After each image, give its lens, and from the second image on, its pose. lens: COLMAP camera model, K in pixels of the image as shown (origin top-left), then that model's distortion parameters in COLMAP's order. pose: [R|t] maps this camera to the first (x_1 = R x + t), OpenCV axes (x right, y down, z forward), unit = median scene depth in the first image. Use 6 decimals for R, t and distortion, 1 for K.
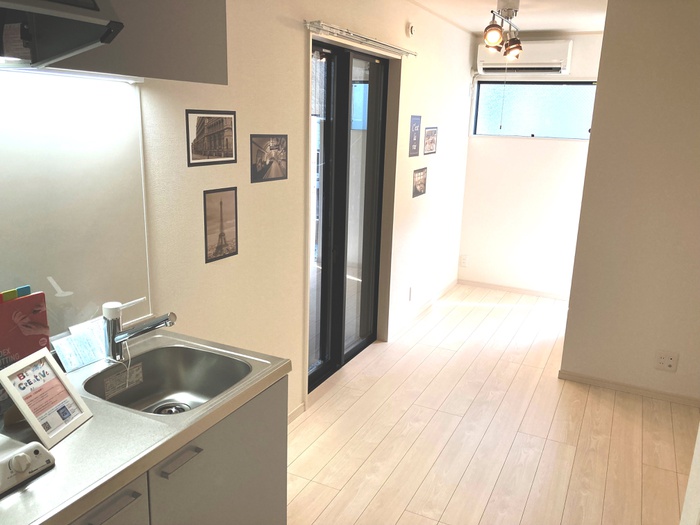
lens RADIAL K [[571.7, 0, 353.8], [0, 571.7, 263.2], [0, 0, 1]] dist [-0.010728, 0.009330]
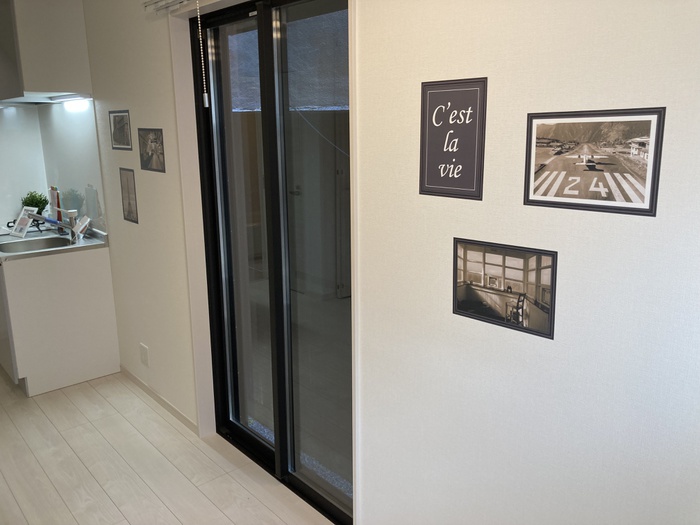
lens RADIAL K [[571.7, 0, 353.9], [0, 571.7, 256.9], [0, 0, 1]] dist [-0.010728, 0.009330]
pose [[-0.362618, 0.166777, -0.916894, 0.729521], [-0.244817, 0.932255, 0.266392, -0.370295], [0.899207, 0.321070, -0.297222, 1.697282]]
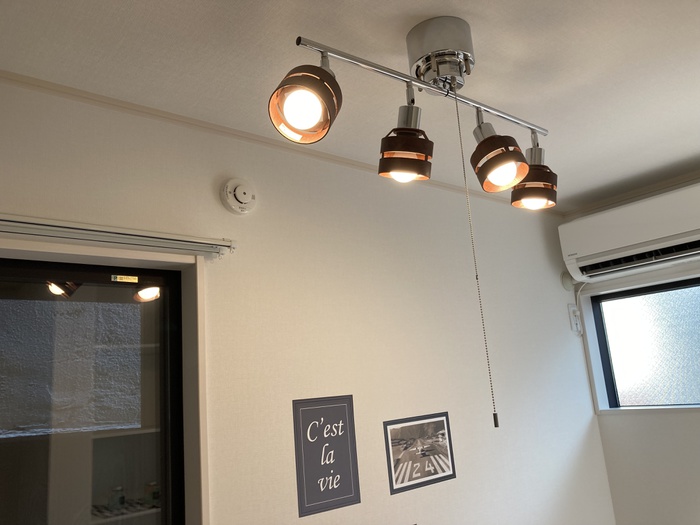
lens RADIAL K [[571.7, 0, 349.1], [0, 571.7, 263.8], [0, 0, 1]] dist [-0.010728, 0.009330]
pose [[0.903342, -0.193451, -0.382820, 0.453367], [0.002933, 0.895281, -0.445492, -0.263494], [0.428912, 0.401309, 0.809312, 1.035182]]
